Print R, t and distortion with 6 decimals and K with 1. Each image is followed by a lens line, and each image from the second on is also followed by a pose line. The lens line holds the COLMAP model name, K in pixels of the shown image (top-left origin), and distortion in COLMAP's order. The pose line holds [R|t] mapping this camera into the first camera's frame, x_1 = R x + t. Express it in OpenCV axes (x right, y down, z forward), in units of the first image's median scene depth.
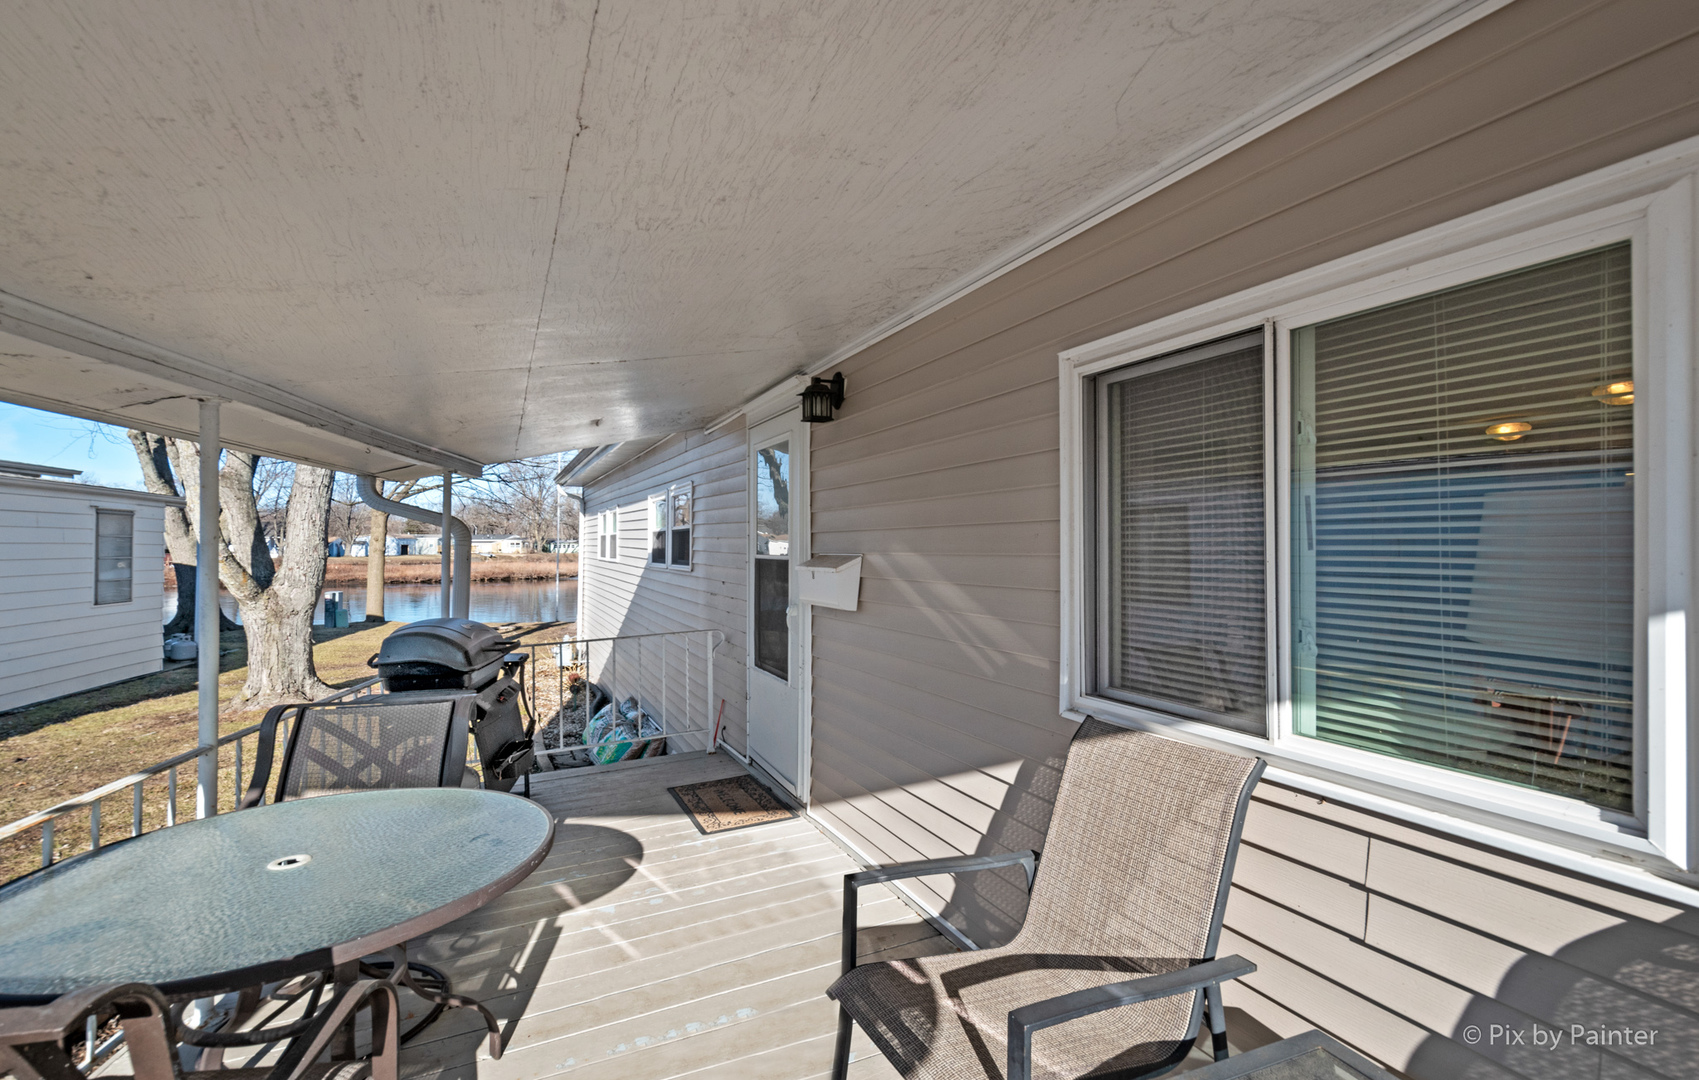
lens RADIAL K [[782.7, 0, 846.0], [0, 782.7, 541.8], [0, 0, 1]] dist [0.007971, -0.000428]
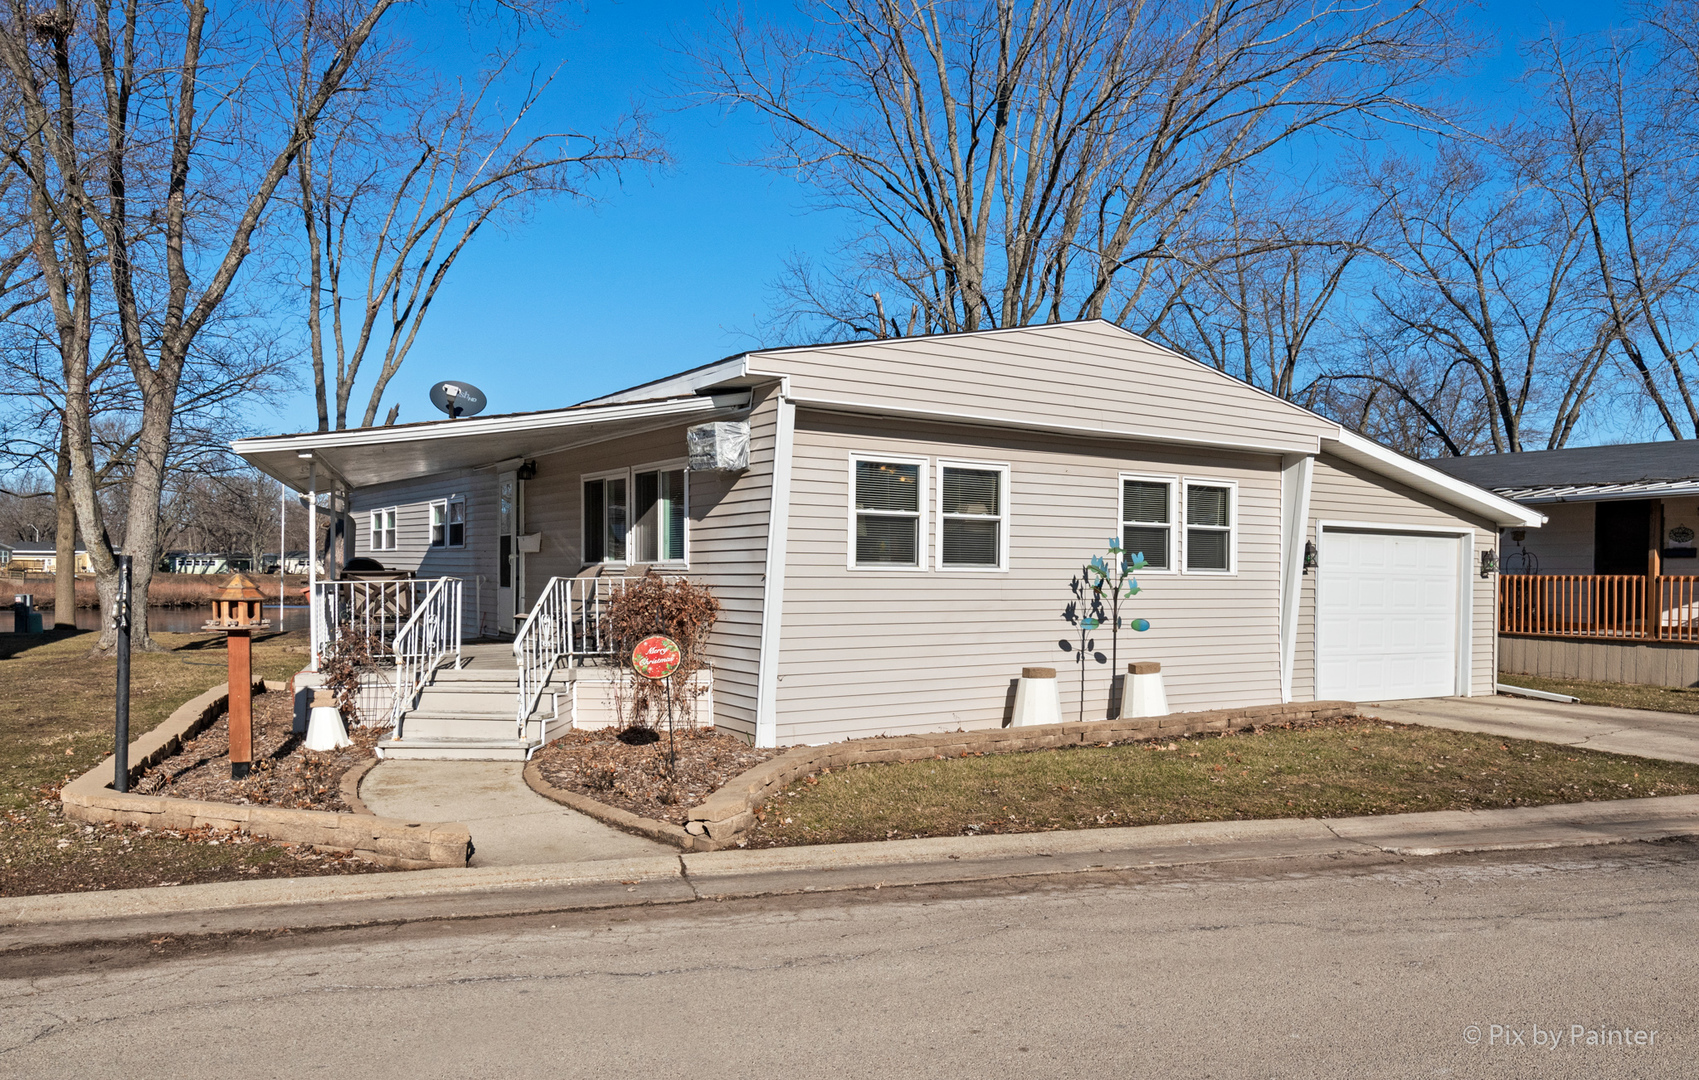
lens RADIAL K [[1227.3, 0, 854.4], [0, 1227.3, 539.4], [0, 0, 1]] dist [0.007962, 0.001409]
pose [[0.989124, 0.013399, 0.146476, 0.259194], [-0.010765, 0.999766, -0.018760, 0.061083], [-0.146693, 0.016979, 0.989036, -1.822899]]
